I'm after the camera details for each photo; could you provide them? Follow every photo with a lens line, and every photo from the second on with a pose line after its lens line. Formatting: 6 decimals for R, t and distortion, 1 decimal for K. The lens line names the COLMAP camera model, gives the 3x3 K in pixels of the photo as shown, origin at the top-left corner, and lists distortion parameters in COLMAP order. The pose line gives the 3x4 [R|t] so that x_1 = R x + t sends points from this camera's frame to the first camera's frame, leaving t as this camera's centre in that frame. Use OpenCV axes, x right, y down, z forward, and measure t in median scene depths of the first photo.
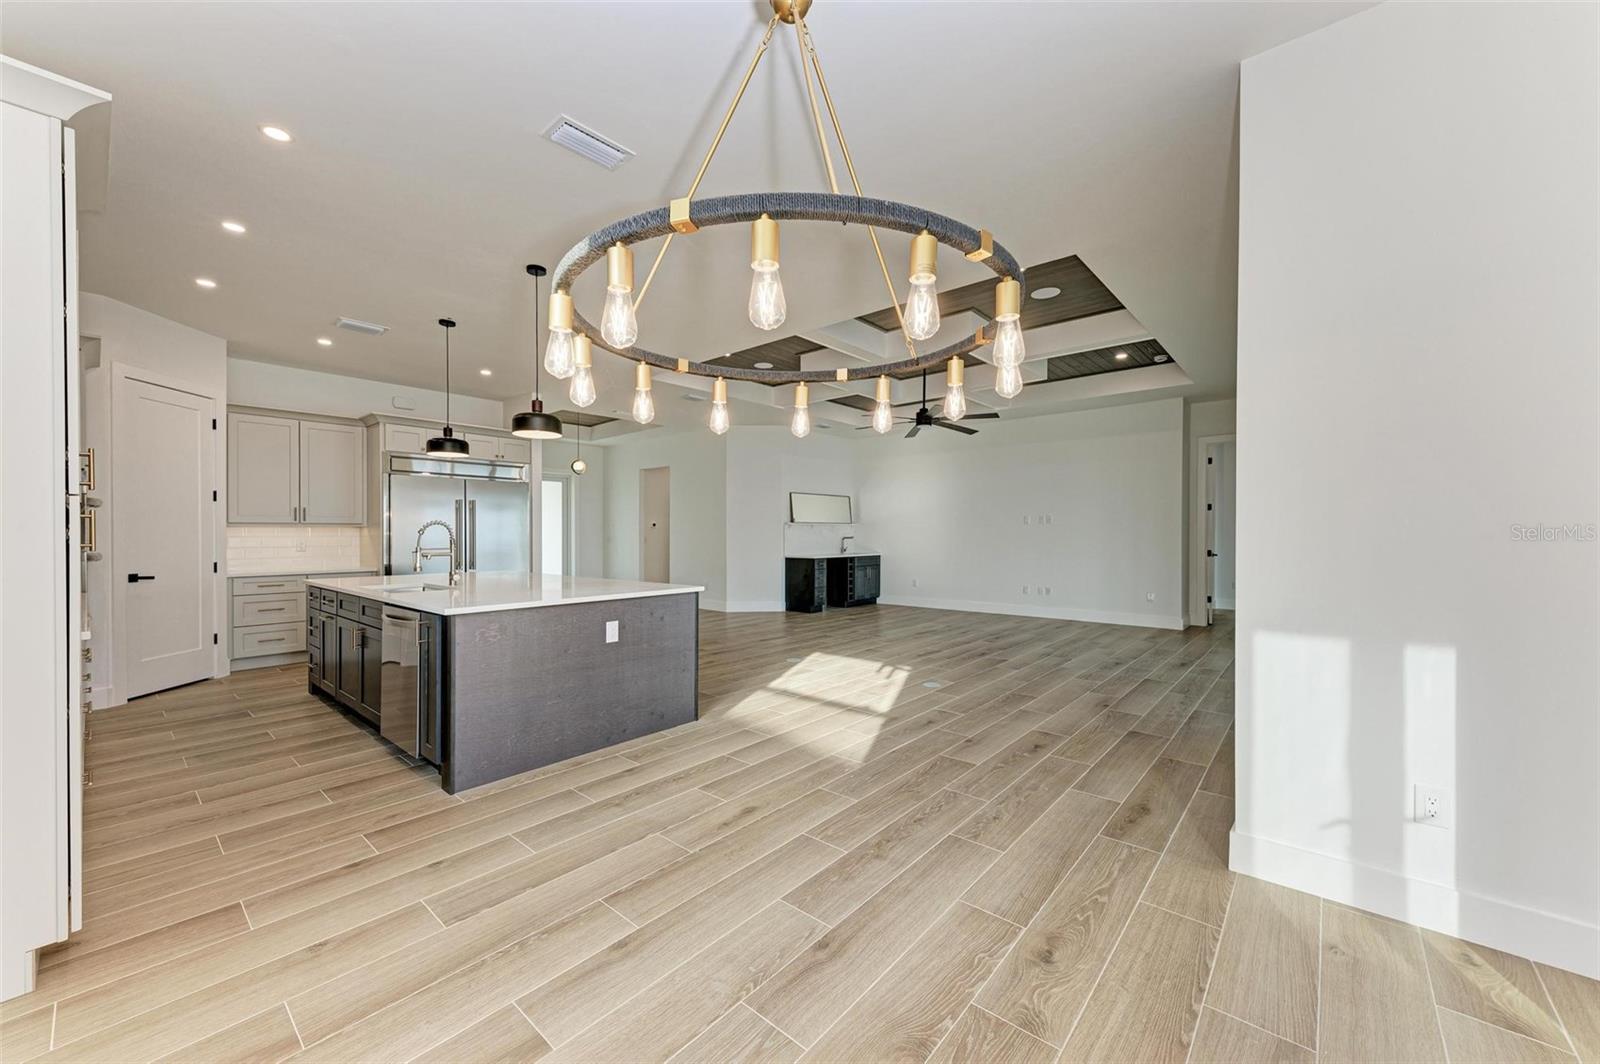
lens RADIAL K [[604.7, 0, 798.7], [0, 604.7, 536.6], [0, 0, 1]] dist [0.021085, -0.007741]
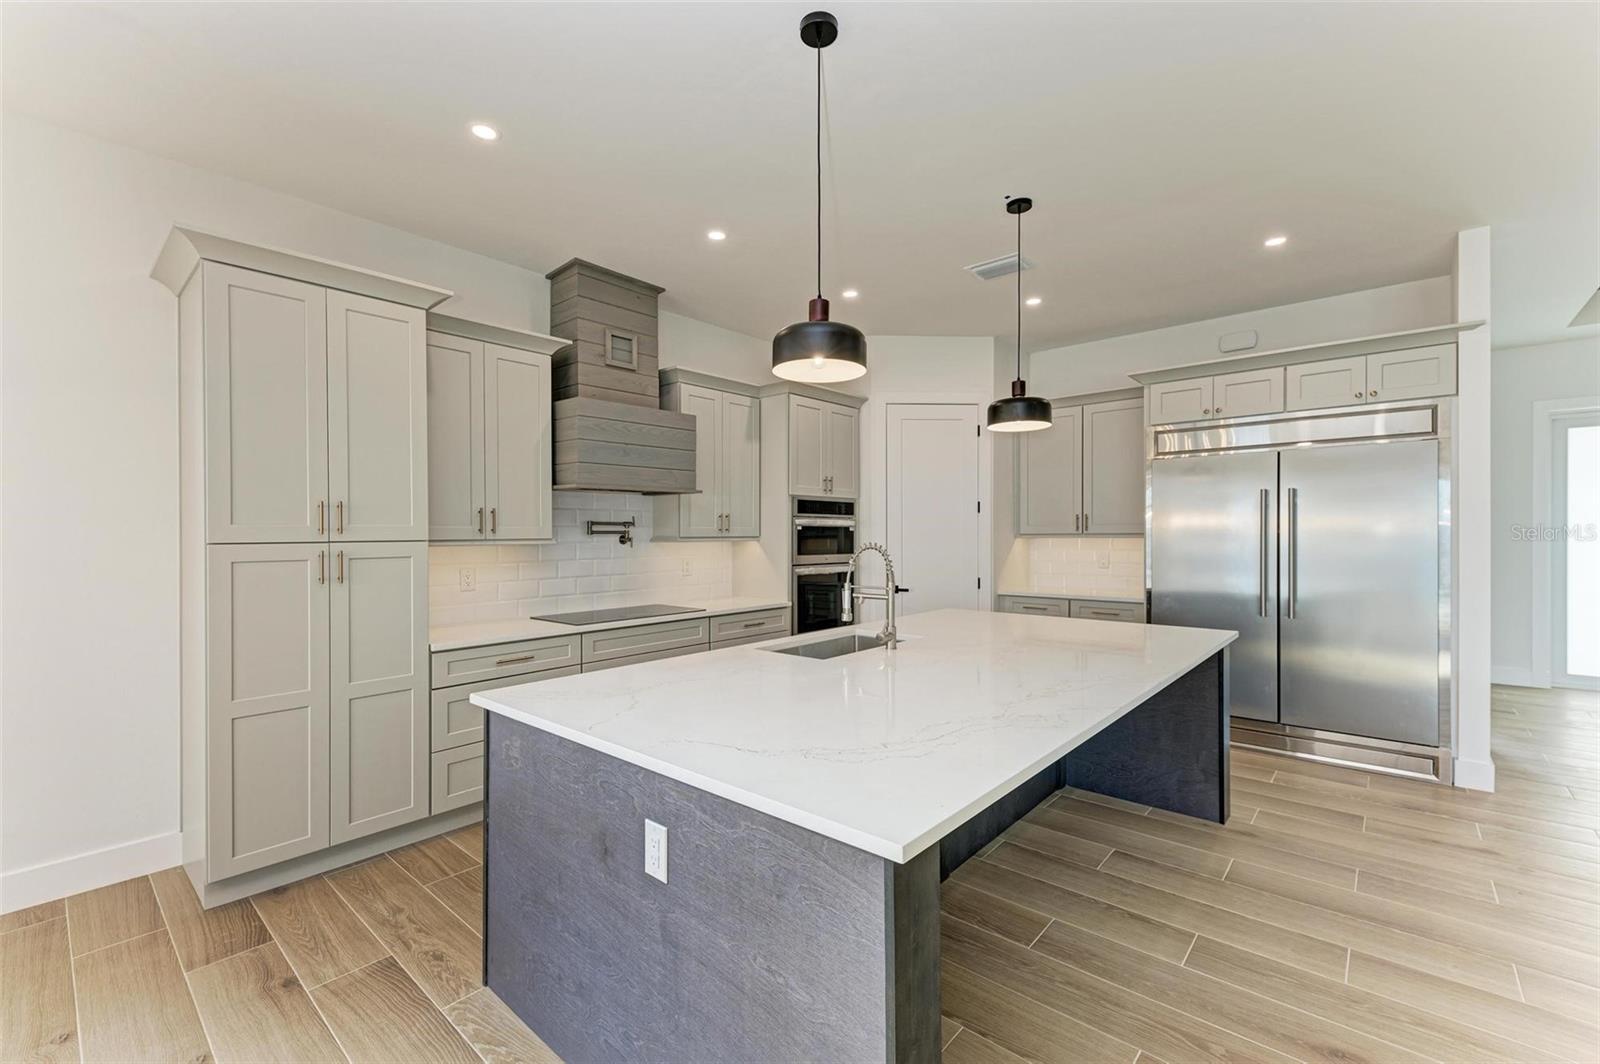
lens RADIAL K [[670.0, 0, 805.6], [0, 670.0, 532.7], [0, 0, 1]] dist [0.010883, -0.000349]
pose [[-0.000699, 0.002694, -0.999996, 0.065031], [0.002337, 0.999994, 0.002692, -0.025151], [0.999997, -0.002336, -0.000705, 0.610658]]
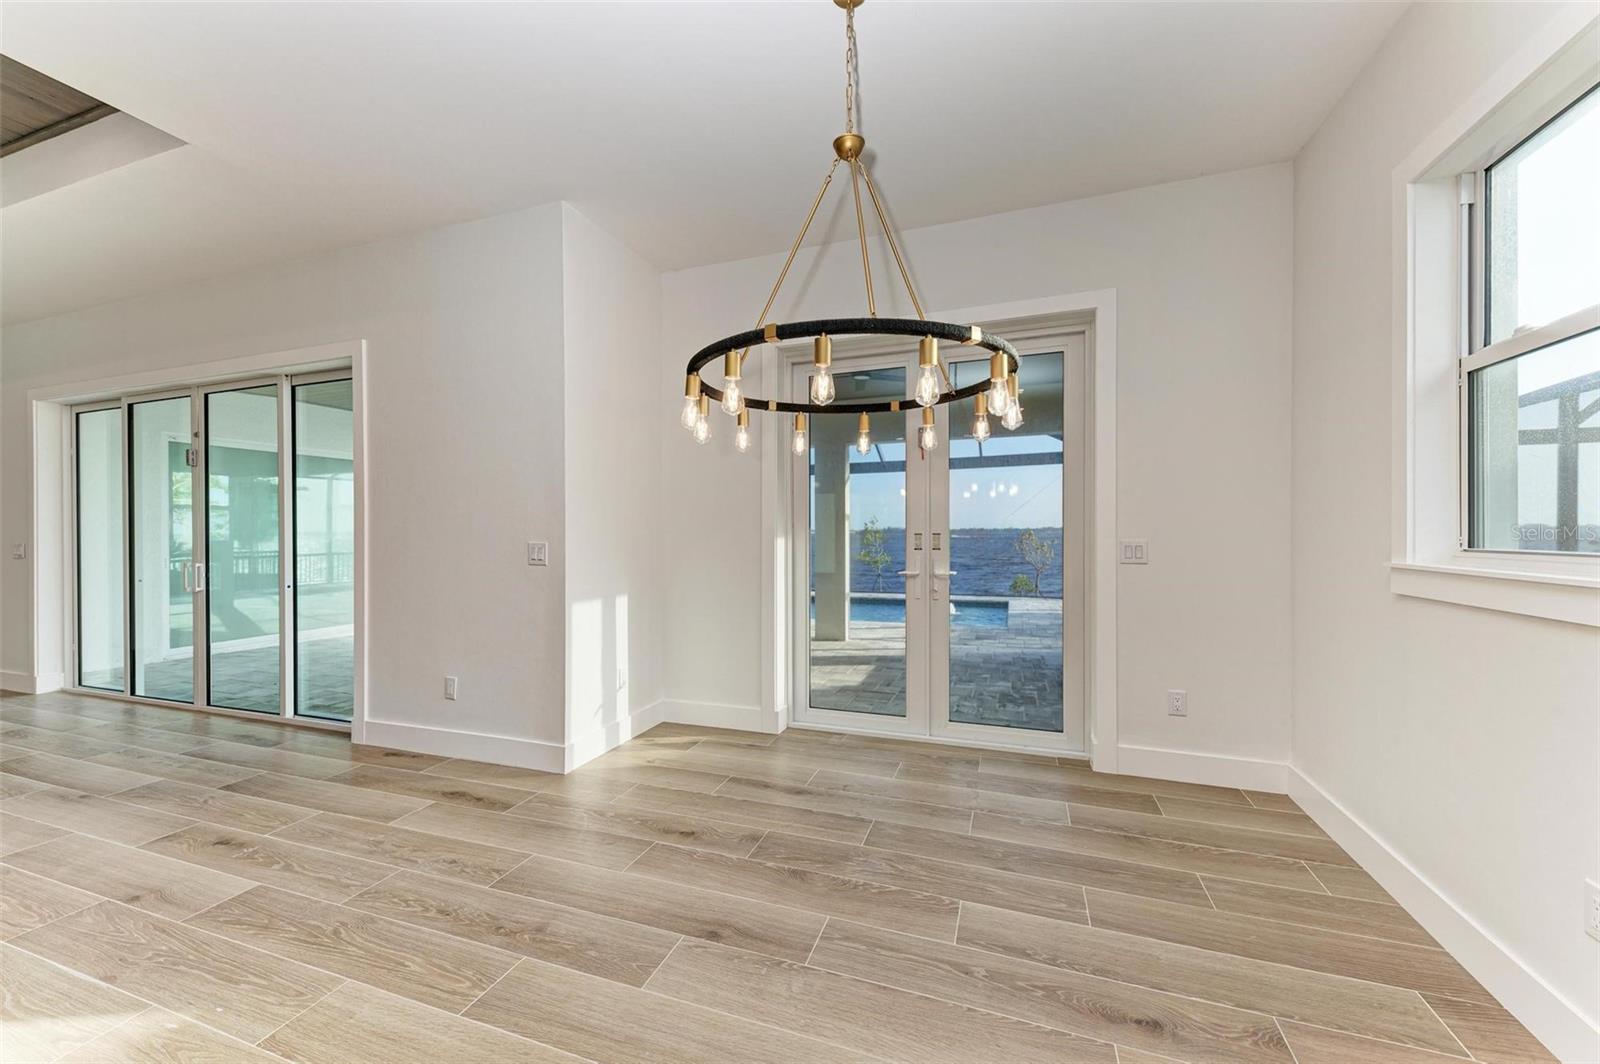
lens RADIAL K [[604.7, 0, 798.7], [0, 604.7, 536.6], [0, 0, 1]] dist [0.021085, -0.007741]
pose [[-0.365336, -0.001693, 0.930874, -0.276914], [0.011530, 0.999913, 0.006344, -0.000891], [-0.930804, 0.013051, -0.365285, 0.353747]]
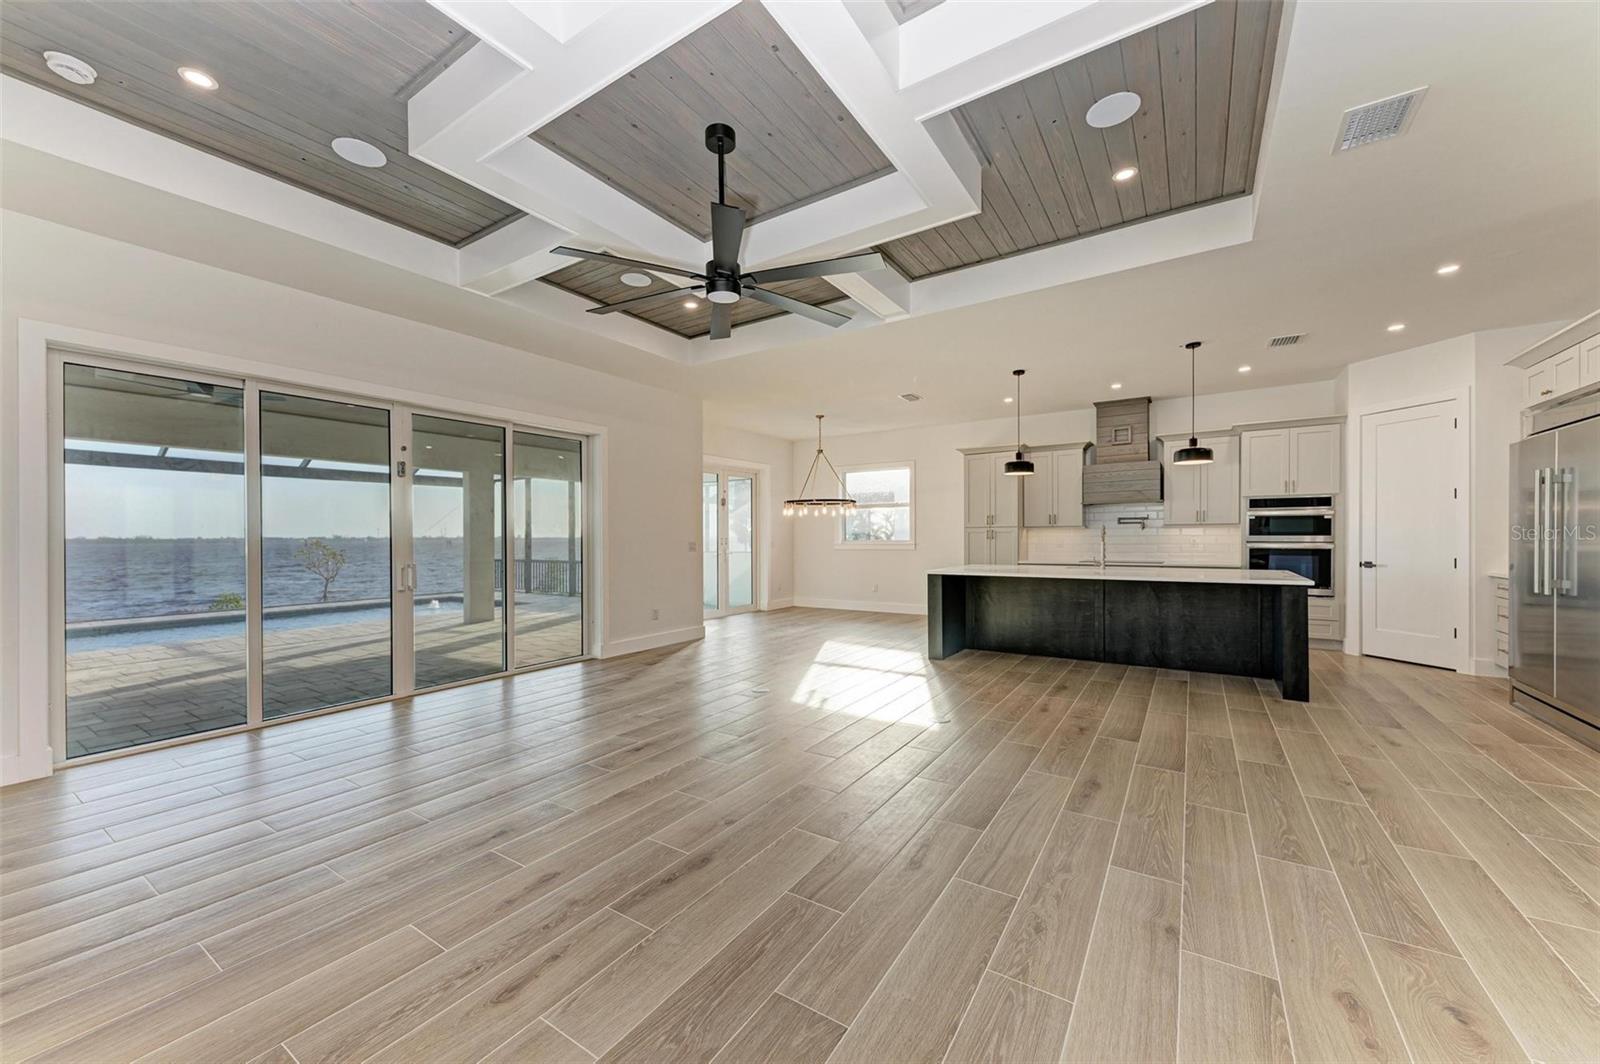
lens RADIAL K [[604.7, 0, 798.7], [0, 604.7, 536.6], [0, 0, 1]] dist [0.021085, -0.007741]
pose [[-0.990686, 0.009888, -0.135805, 0.225614], [0.009481, 0.999948, 0.003643, -0.007105], [0.135834, 0.002322, -0.990729, 1.546923]]
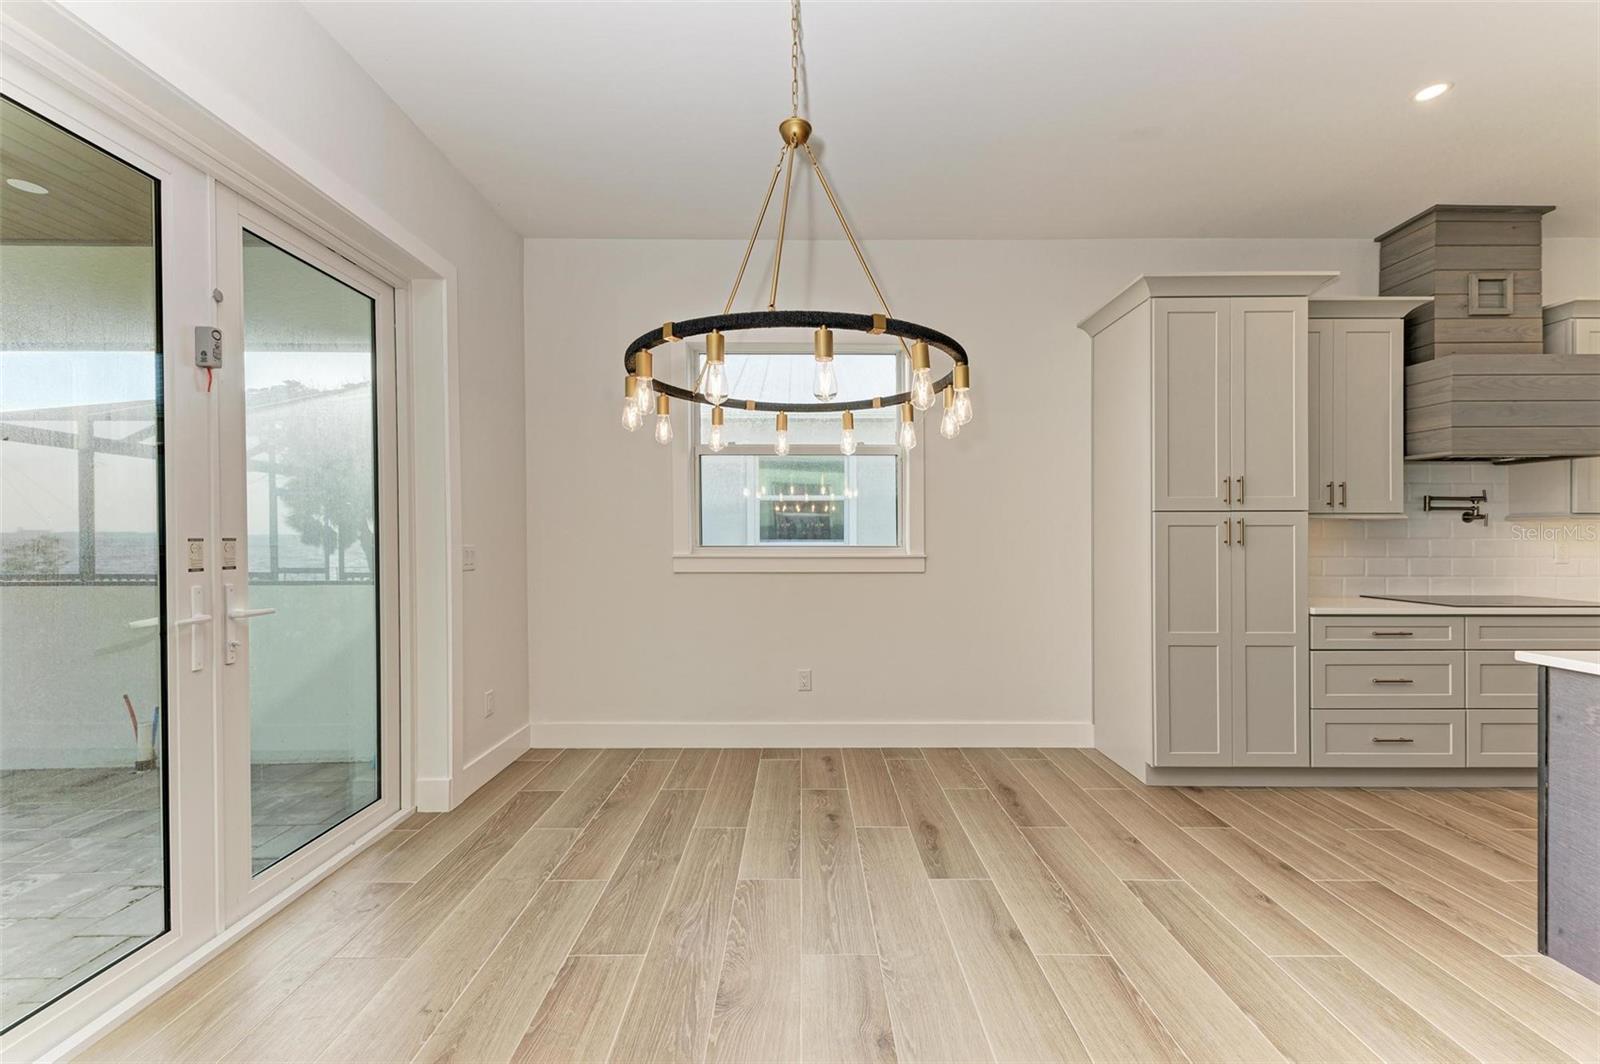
lens RADIAL K [[610.1, 0, 794.8], [0, 610.1, 537.5], [0, 0, 1]] dist [0.005014, -0.000584]
pose [[-0.756790, 0.005223, -0.653638, 0.189396], [0.000549, 0.999973, 0.007355, -0.002405], [0.653658, 0.005208, -0.756772, 0.441270]]
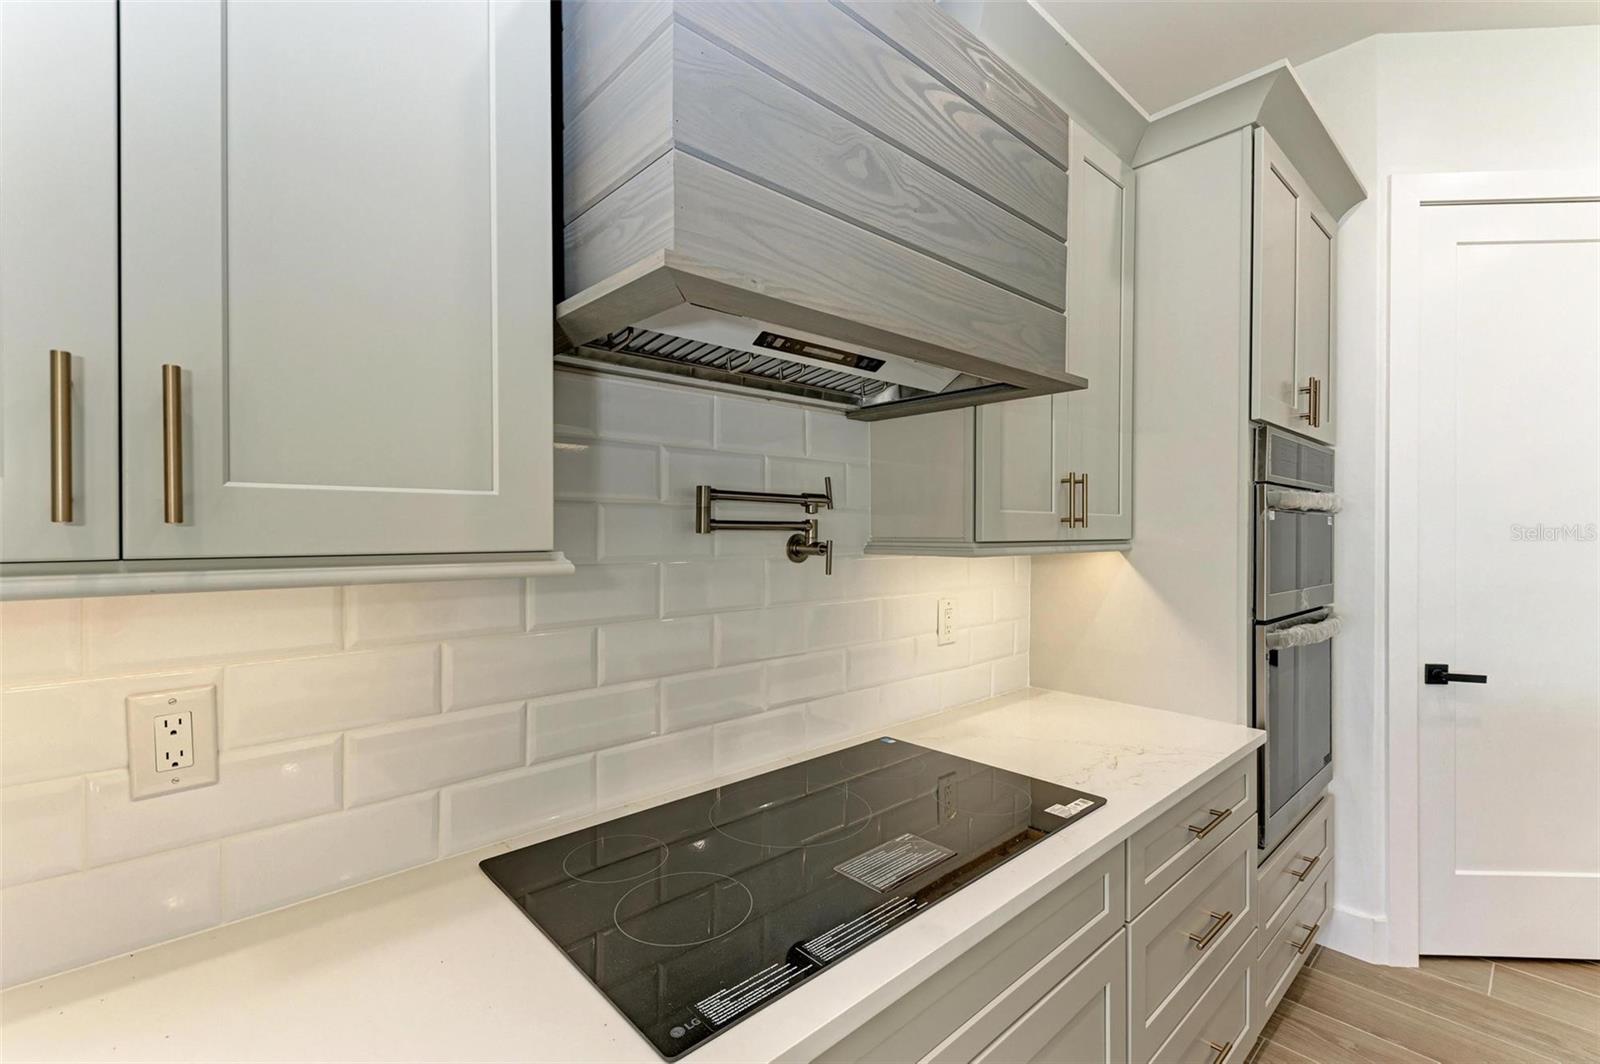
lens RADIAL K [[702.1, 0, 818.7], [0, 702.1, 534.2], [0, 0, 1]] dist [0.015523, -0.000633]
pose [[-0.101974, 0.006411, -0.994766, -0.399069], [-0.001838, 0.999976, 0.006633, -0.022816], [0.994785, 0.002505, -0.101960, 0.450542]]
